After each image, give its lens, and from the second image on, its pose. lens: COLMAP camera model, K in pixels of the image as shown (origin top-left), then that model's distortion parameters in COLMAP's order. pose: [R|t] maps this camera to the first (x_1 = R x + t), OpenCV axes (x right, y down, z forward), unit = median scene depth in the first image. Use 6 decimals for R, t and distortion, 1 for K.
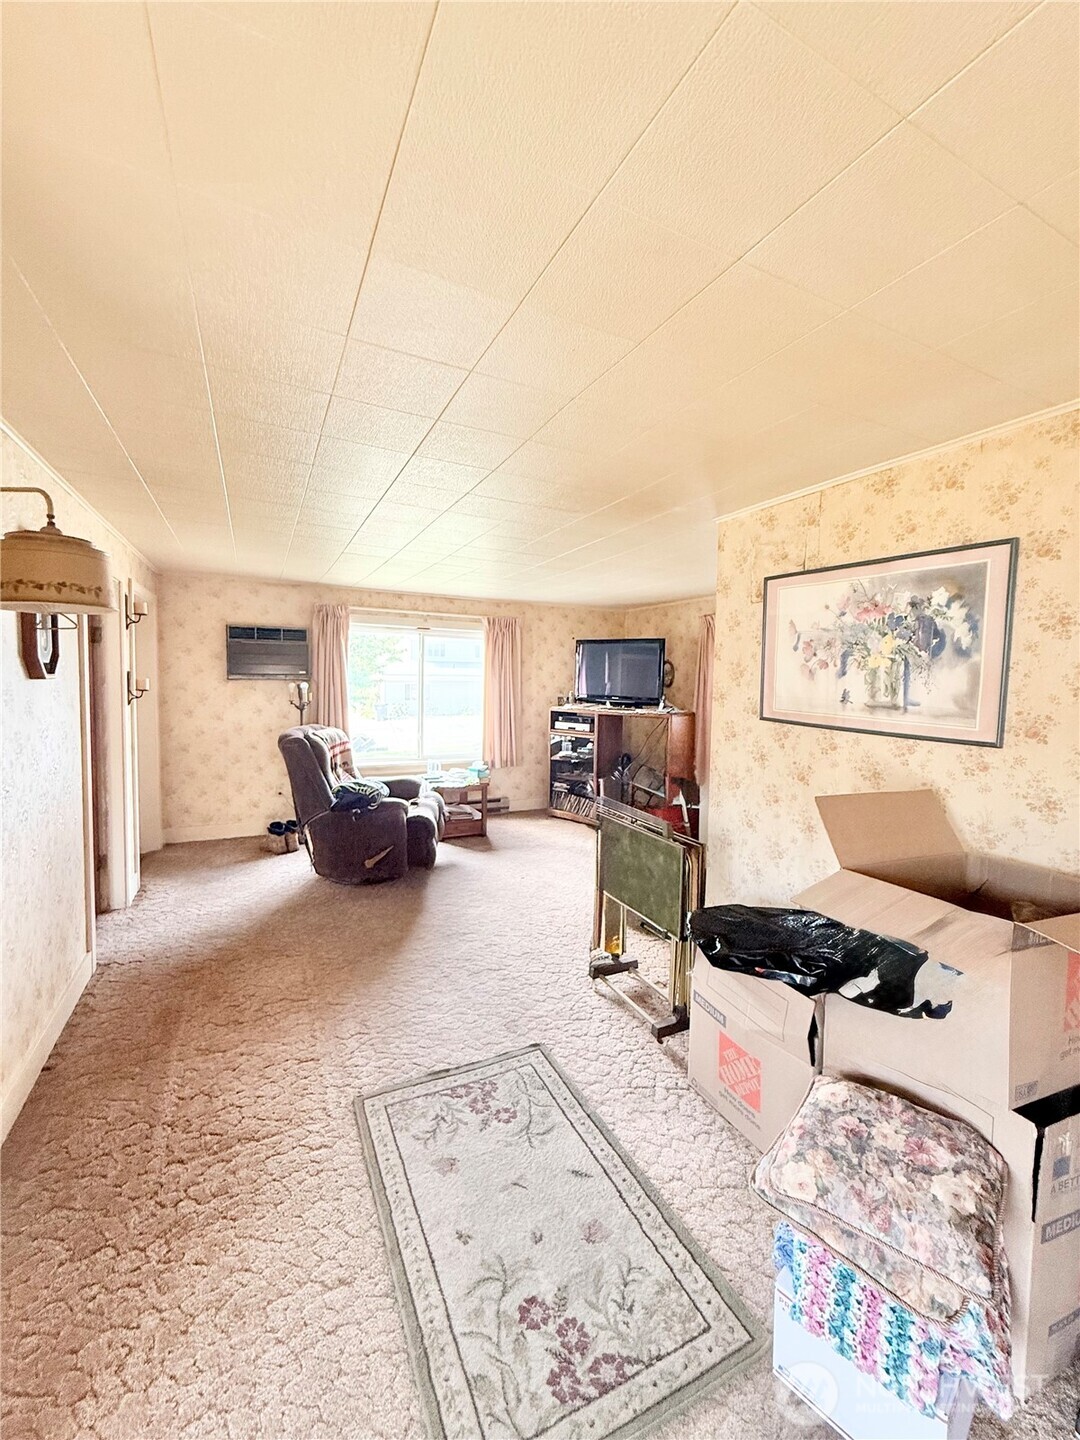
lens RADIAL K [[572.0, 0, 541.4], [0, 572.0, 714.9], [0, 0, 1]] dist [-0.001005, 0.000411]
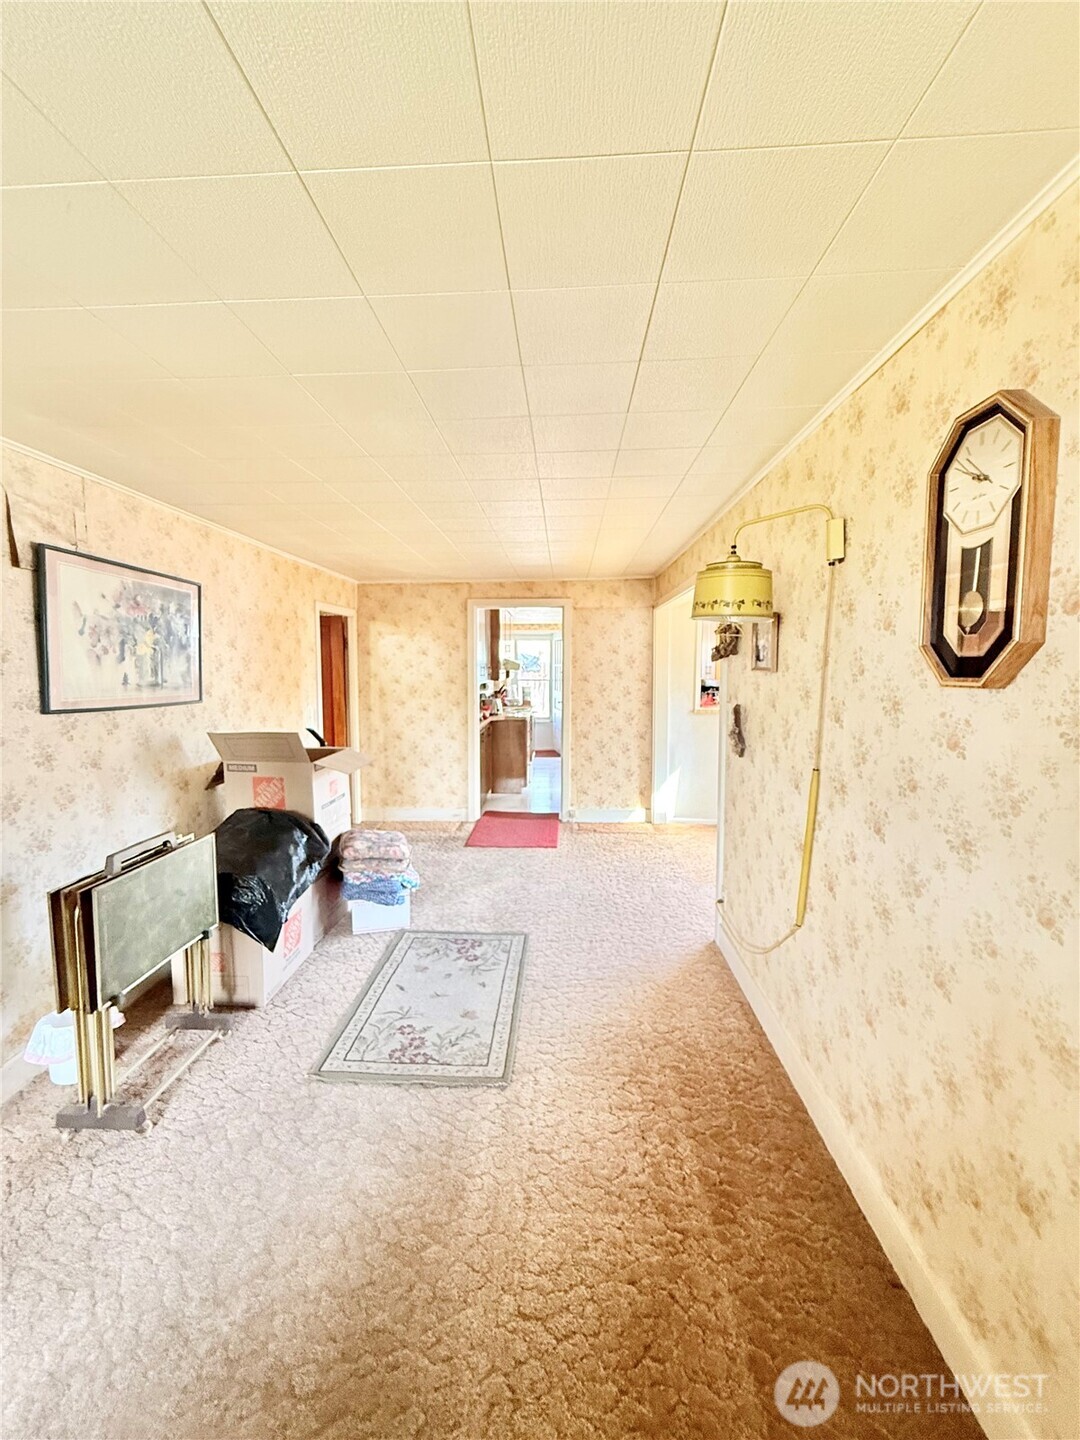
lens RADIAL K [[572.0, 0, 537.3], [0, 572.0, 722.6], [0, 0, 1]] dist [-0.001005, 0.000411]
pose [[-0.872092, -0.061646, 0.485443, -0.817014], [0.022421, 0.985958, 0.165484, -0.127858], [-0.488828, 0.155202, -0.858464, 1.730643]]
